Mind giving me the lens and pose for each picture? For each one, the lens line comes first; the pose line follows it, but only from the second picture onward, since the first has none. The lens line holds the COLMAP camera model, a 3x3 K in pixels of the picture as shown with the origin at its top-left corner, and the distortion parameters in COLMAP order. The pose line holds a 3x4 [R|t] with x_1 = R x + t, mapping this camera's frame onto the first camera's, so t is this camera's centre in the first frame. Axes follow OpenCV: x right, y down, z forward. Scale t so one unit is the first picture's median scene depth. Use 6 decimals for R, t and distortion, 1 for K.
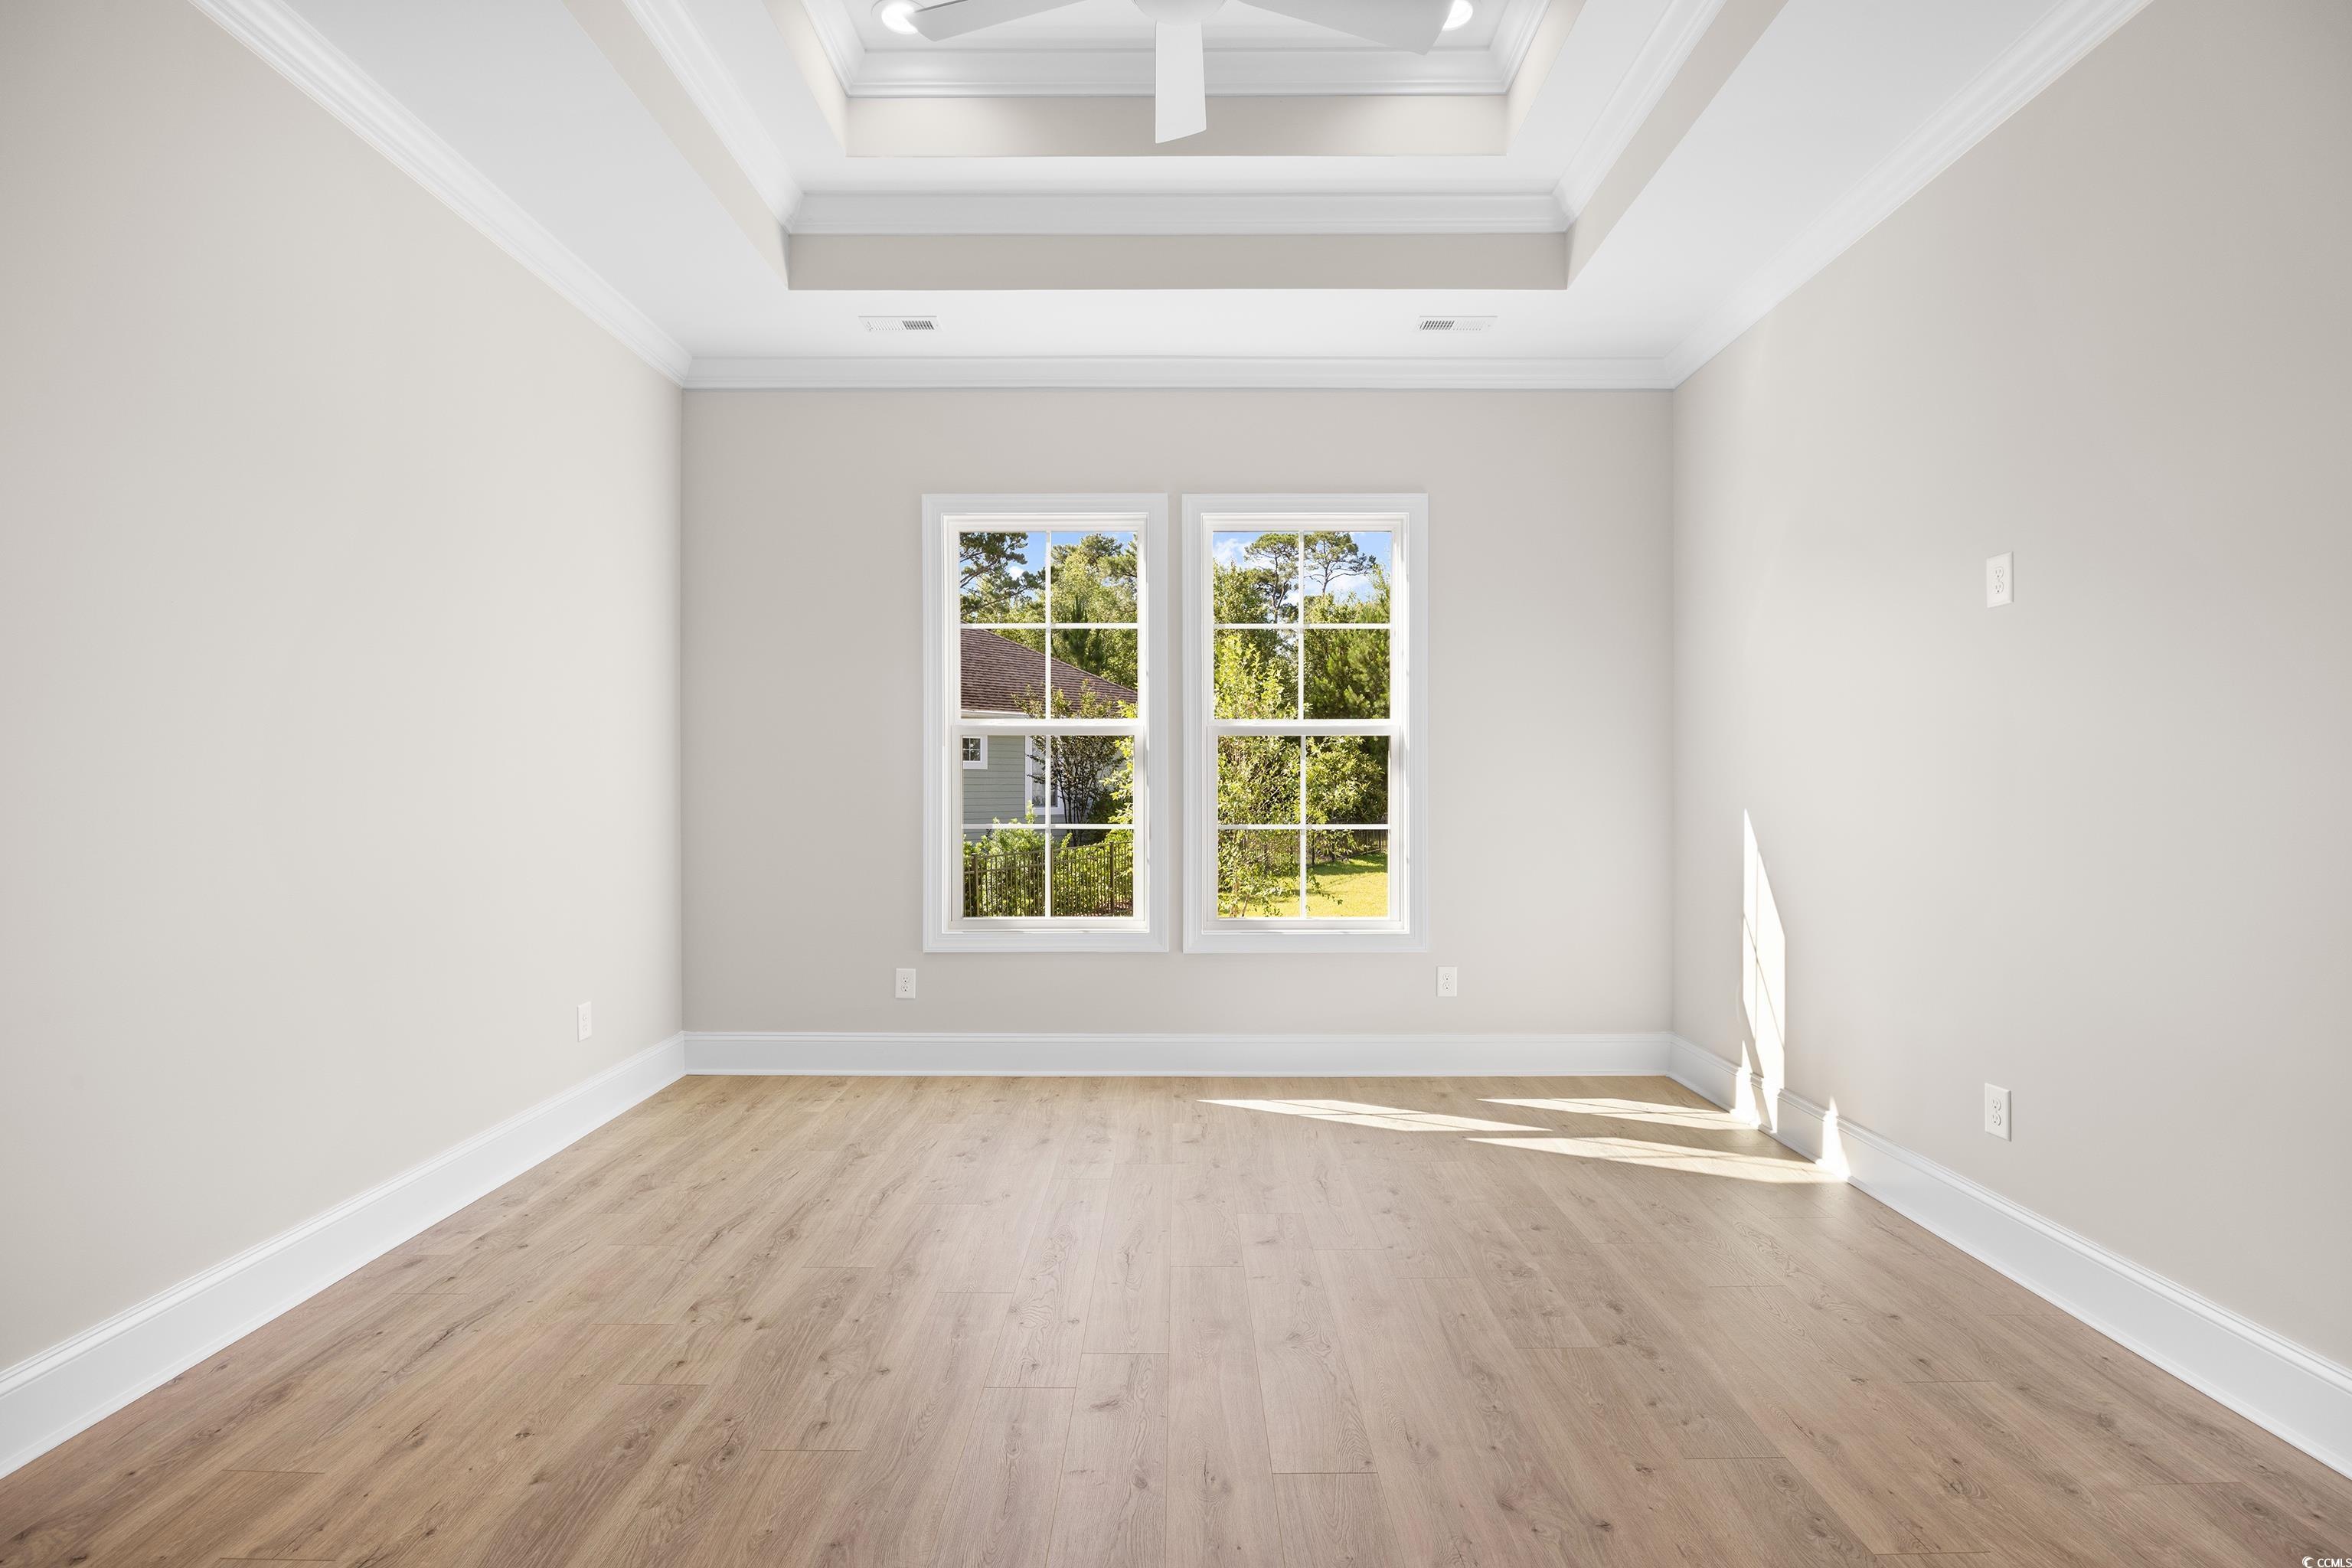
lens RADIAL K [[1088.8, 0, 1175.4], [0, 1088.8, 780.6], [0, 0, 1]] dist [-0.014652, 0.000834]
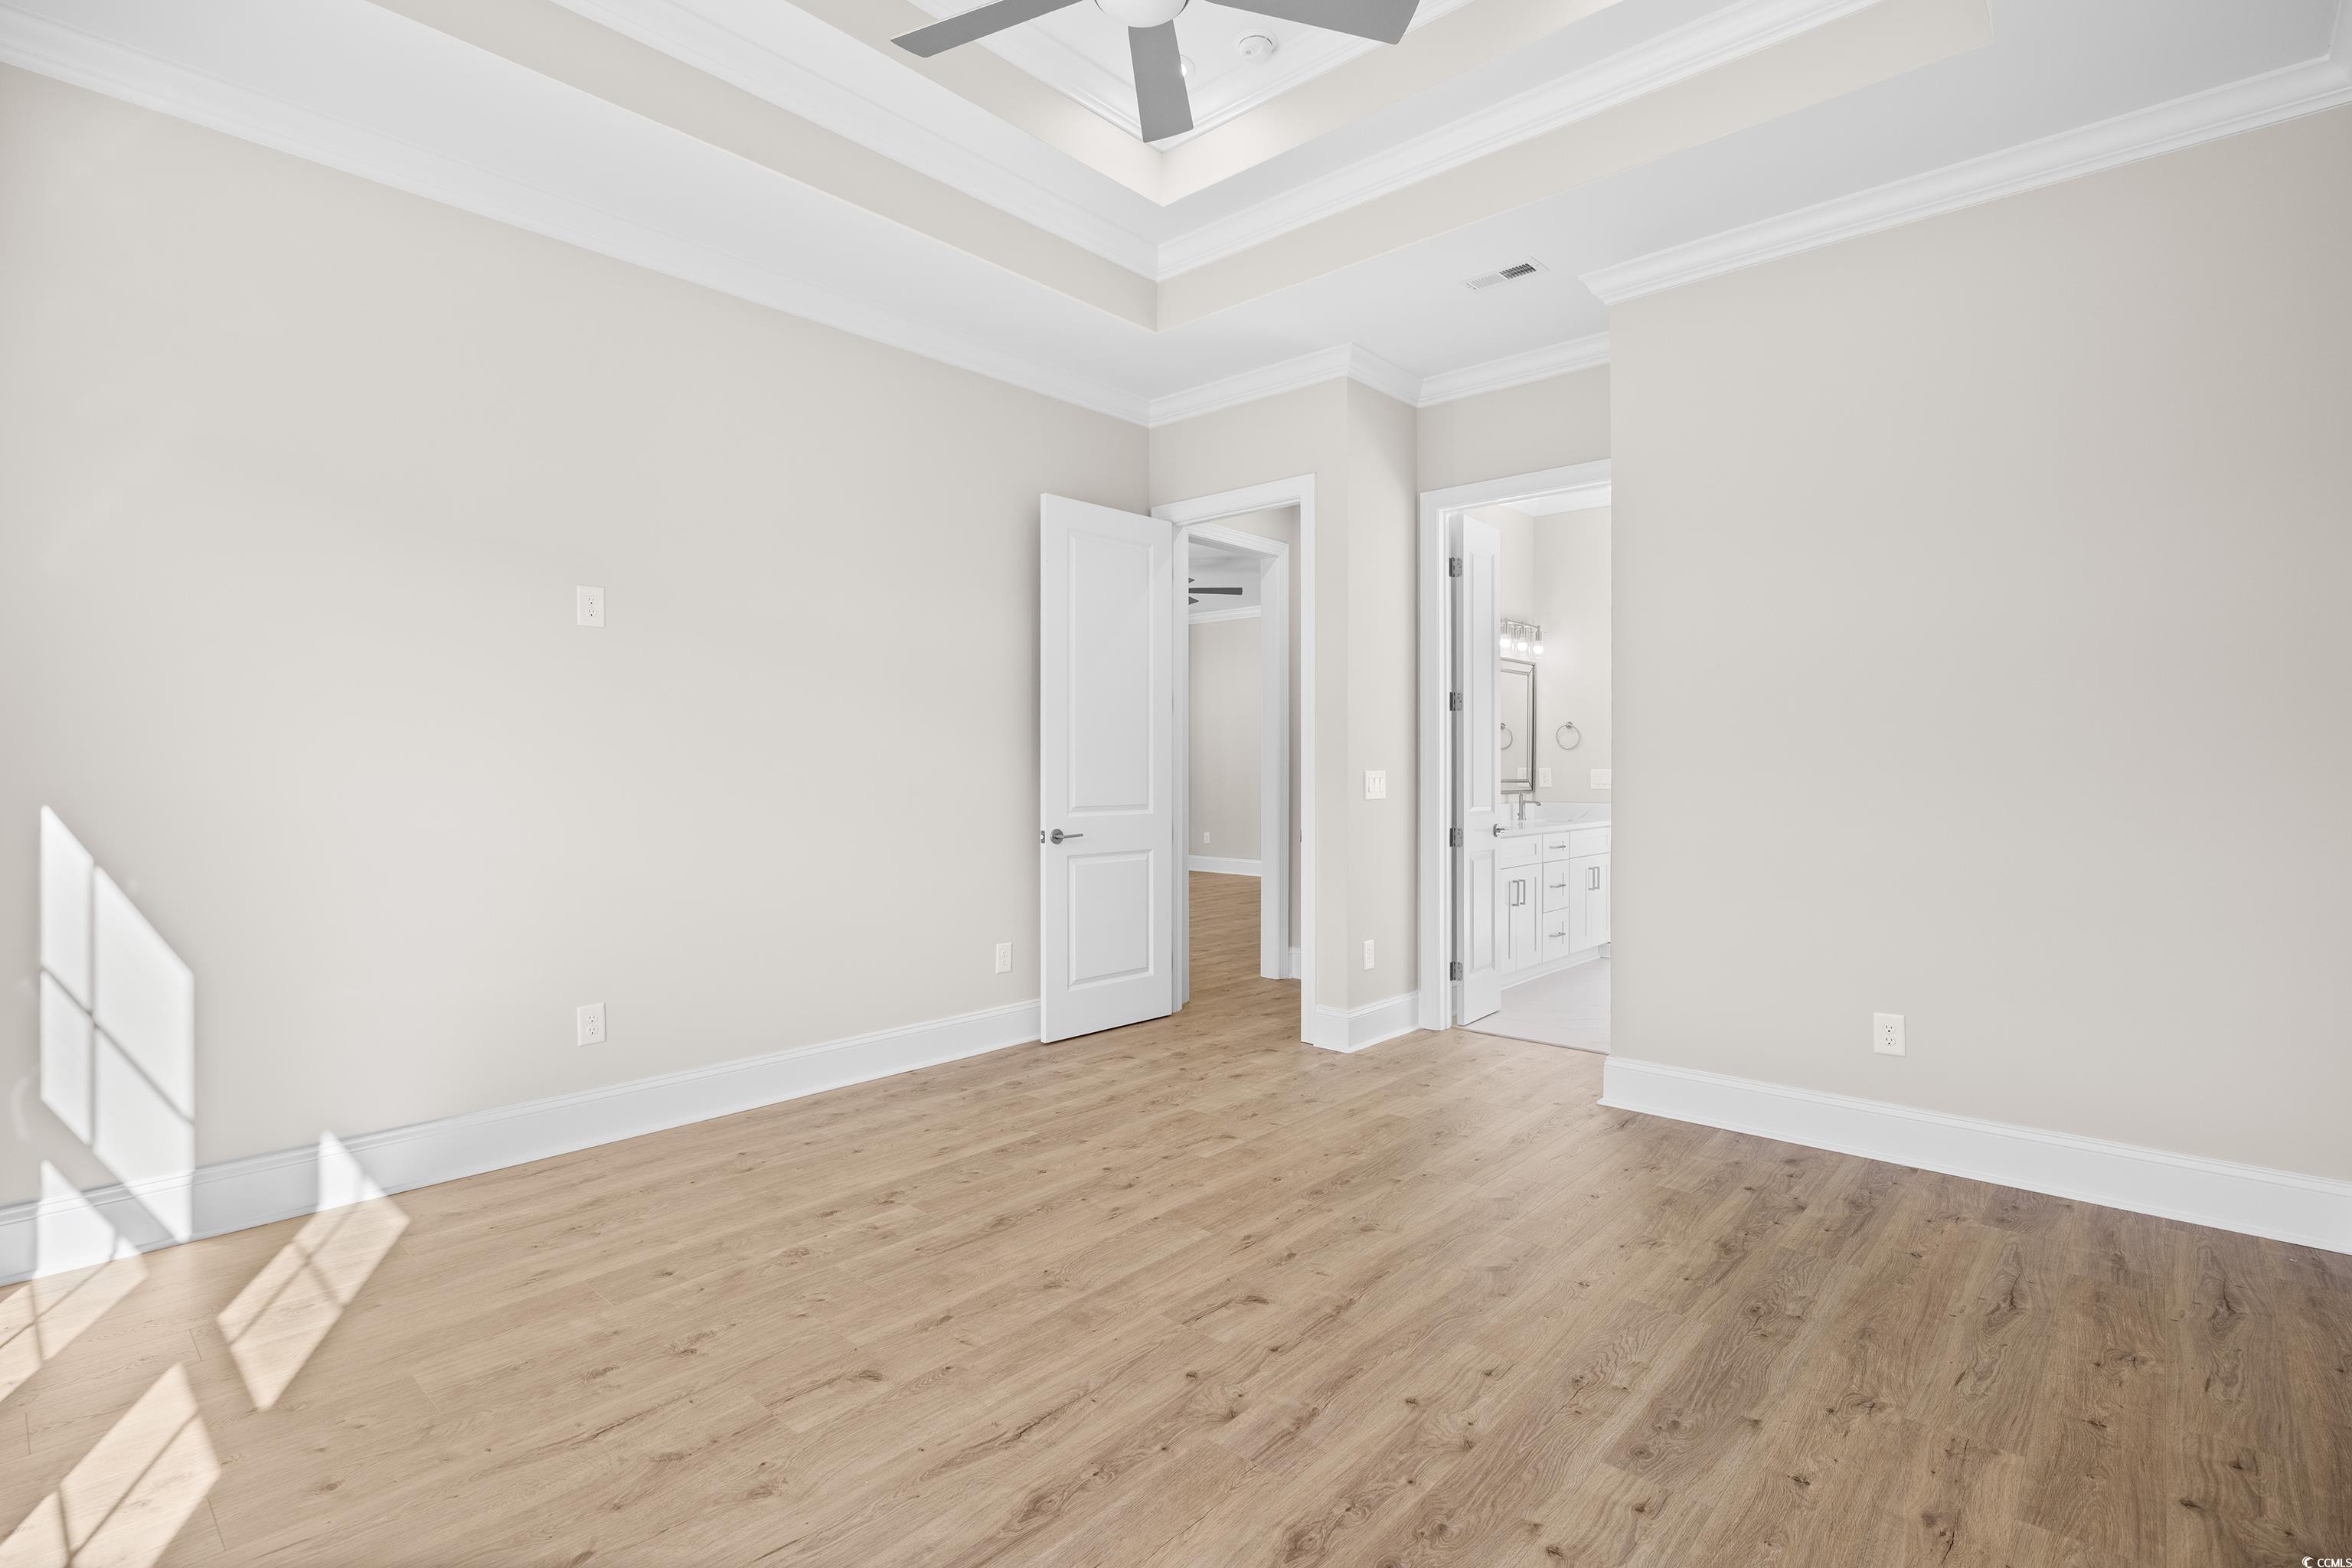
lens RADIAL K [[1088.8, 0, 1175.4], [0, 1088.8, 780.6], [0, 0, 1]] dist [-0.014652, 0.000834]
pose [[-0.743299, -0.007836, 0.668914, -0.716011], [-0.003025, 0.999961, 0.008352, 0.008223], [-0.668953, 0.004185, -0.743293, 1.777419]]
